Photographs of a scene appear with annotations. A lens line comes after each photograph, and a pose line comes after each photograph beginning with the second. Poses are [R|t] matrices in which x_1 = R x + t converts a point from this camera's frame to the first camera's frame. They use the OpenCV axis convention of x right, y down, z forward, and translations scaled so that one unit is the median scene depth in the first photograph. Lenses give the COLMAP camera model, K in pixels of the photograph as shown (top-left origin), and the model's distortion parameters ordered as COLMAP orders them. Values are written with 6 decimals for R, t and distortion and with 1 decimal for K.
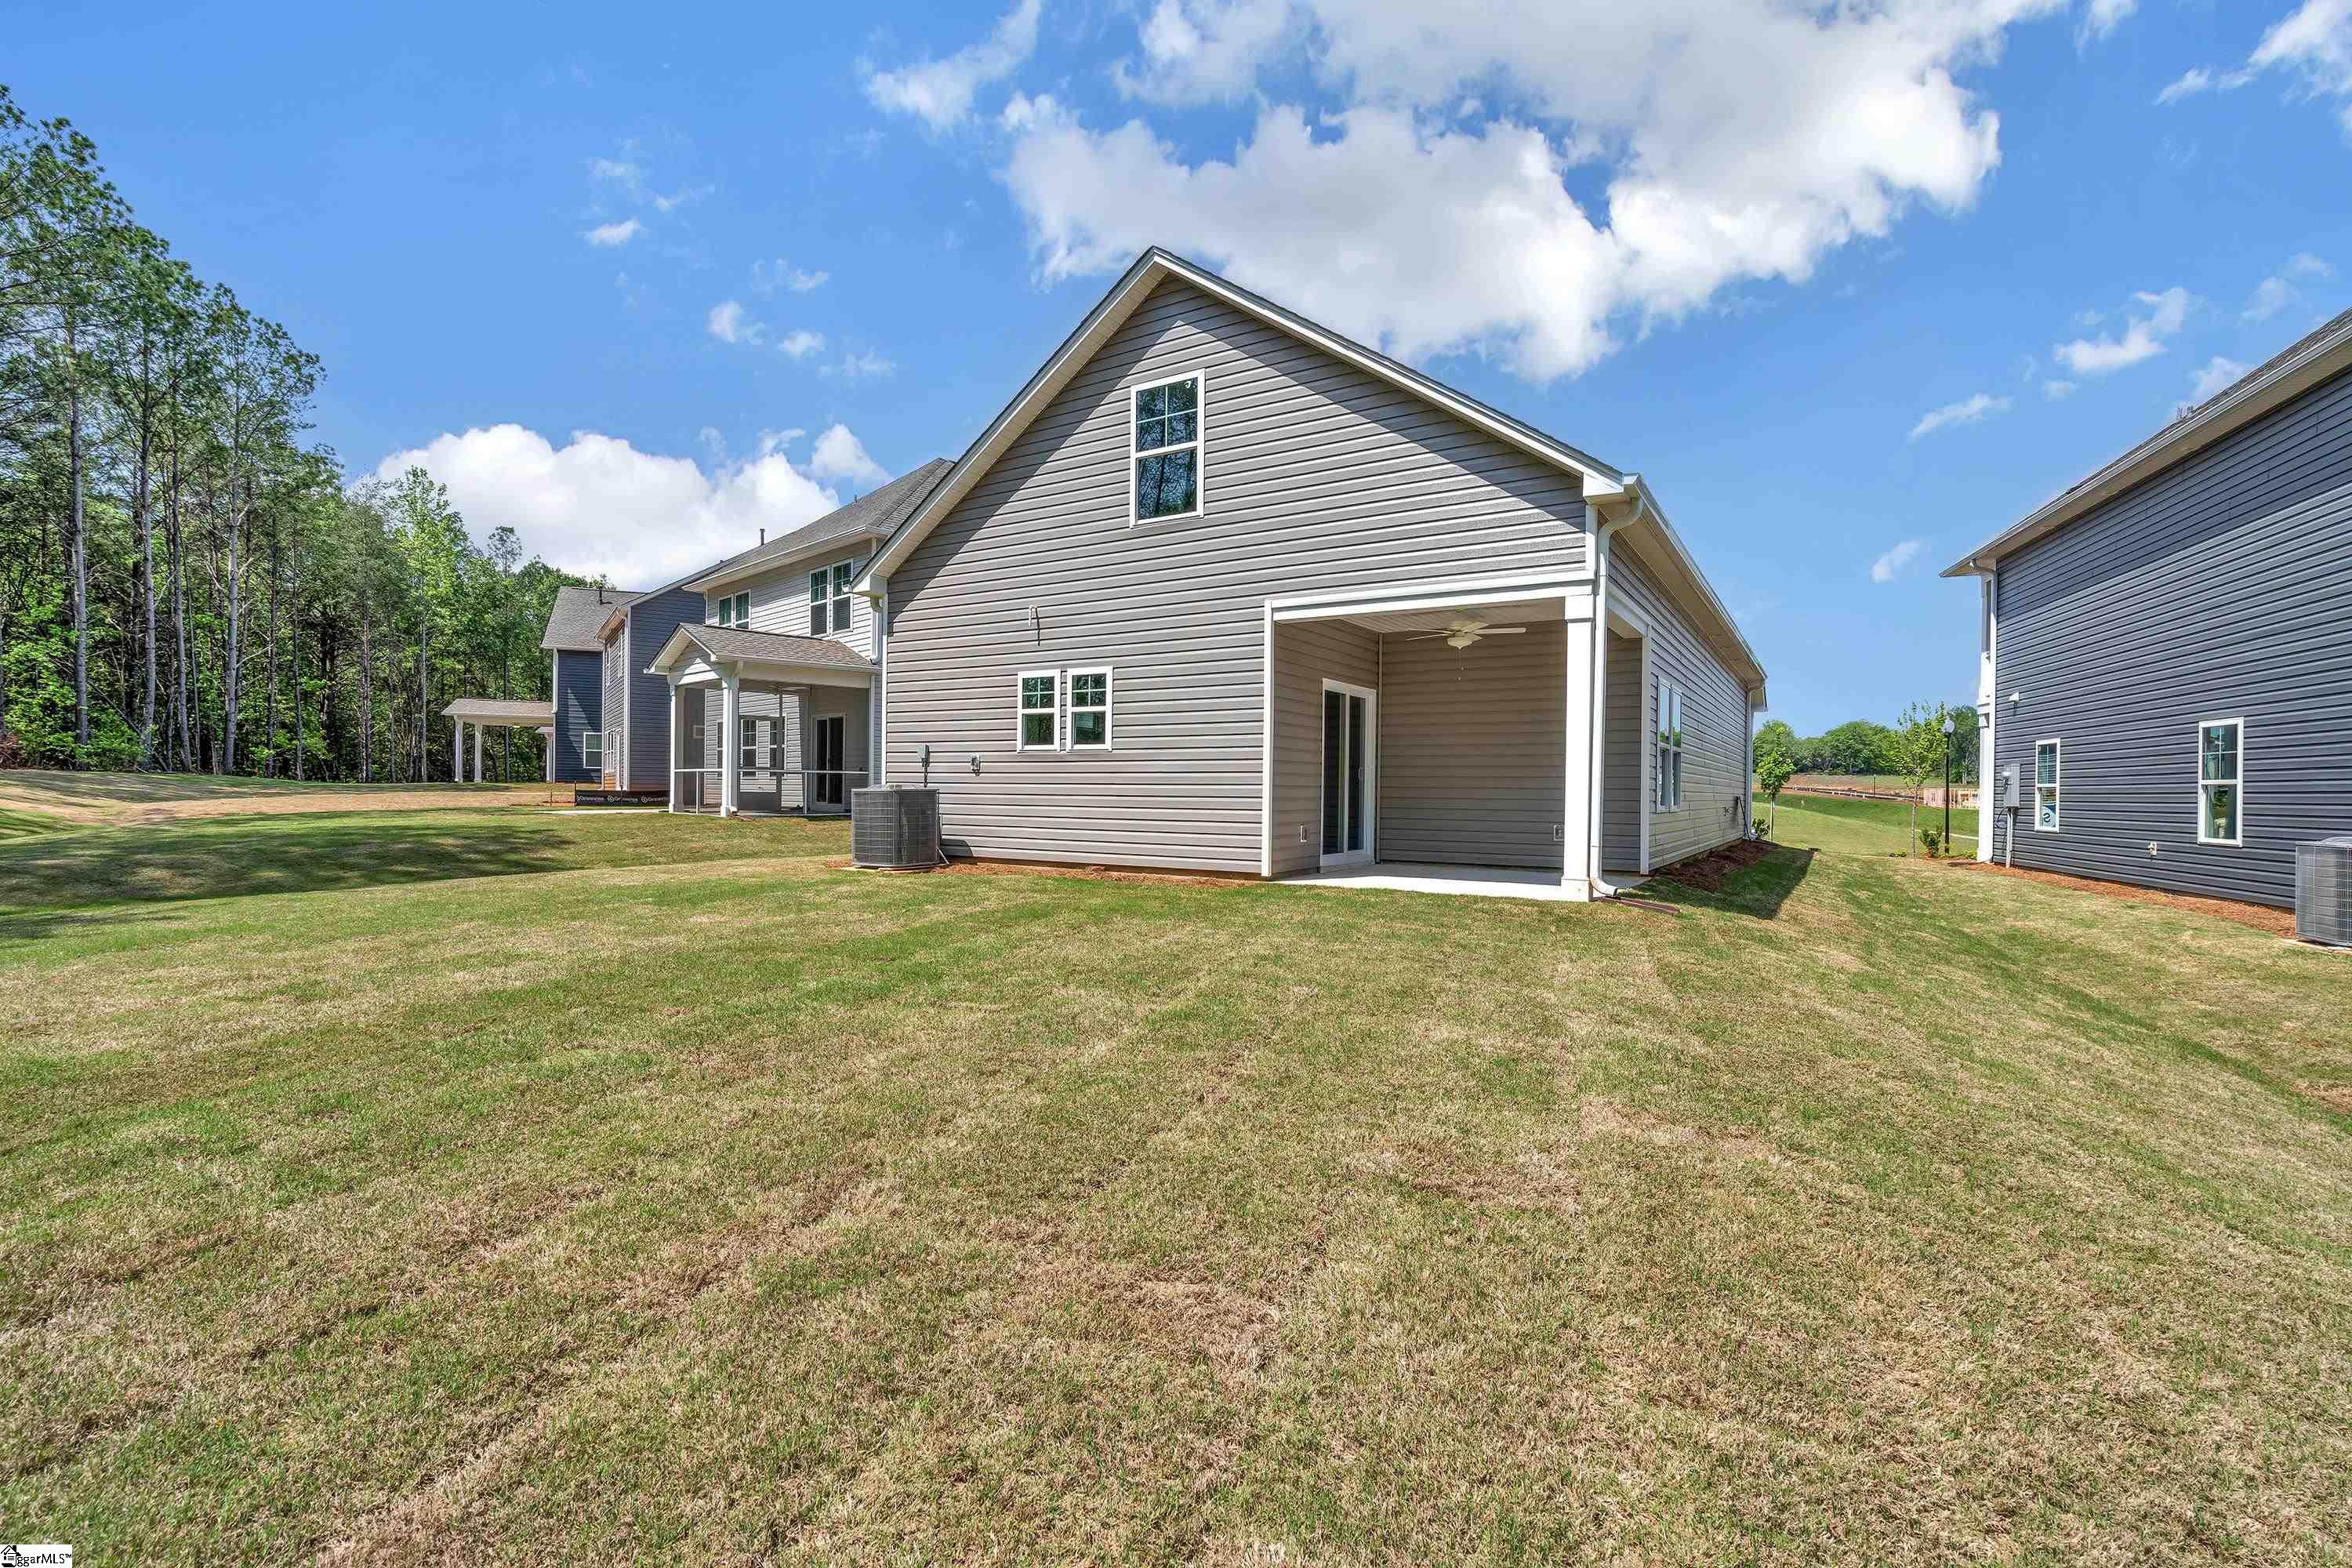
lens RADIAL K [[1059.2, 0, 1174.6], [0, 1059.2, 779.8], [0, 0, 1]] dist [-0.012534, 0.004884]
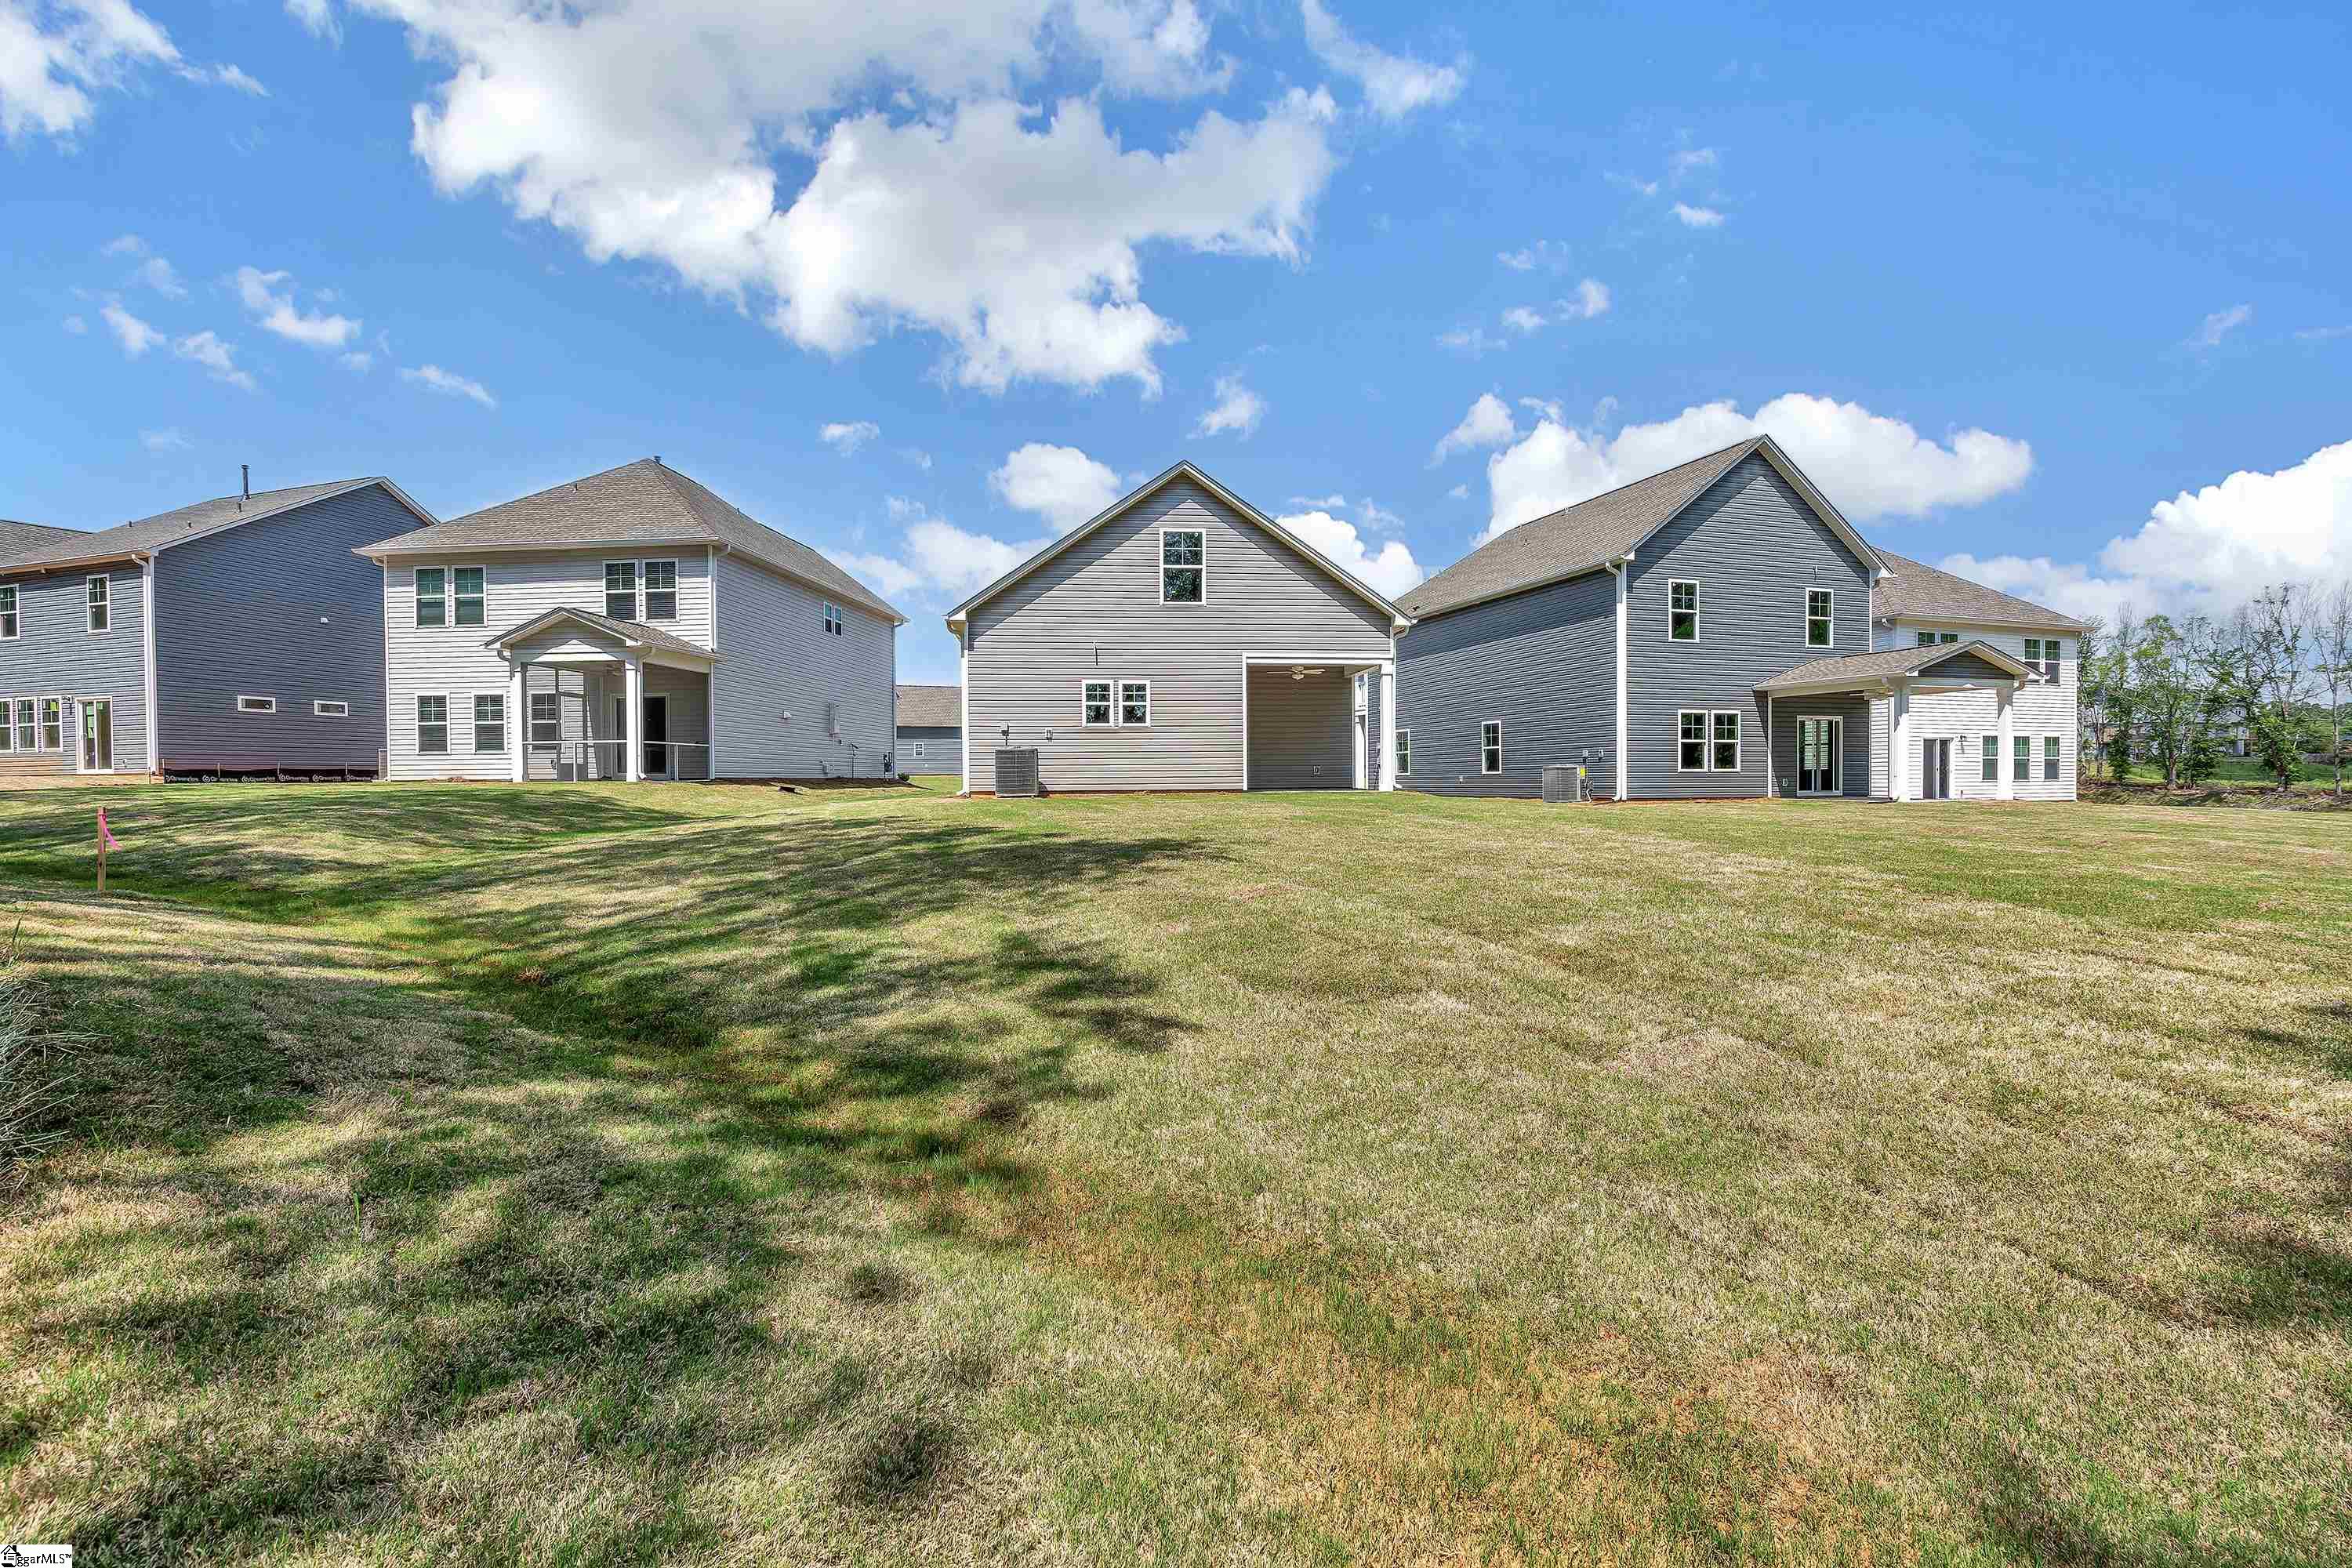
lens RADIAL K [[1059.2, 0, 1177.3], [0, 1059.2, 780.1], [0, 0, 1]] dist [-0.012534, 0.004884]
pose [[0.780246, -0.014761, 0.625299, -1.136266], [0.008787, 0.999882, 0.012640, 0.040099], [-0.625412, -0.004368, 0.780283, -0.436426]]
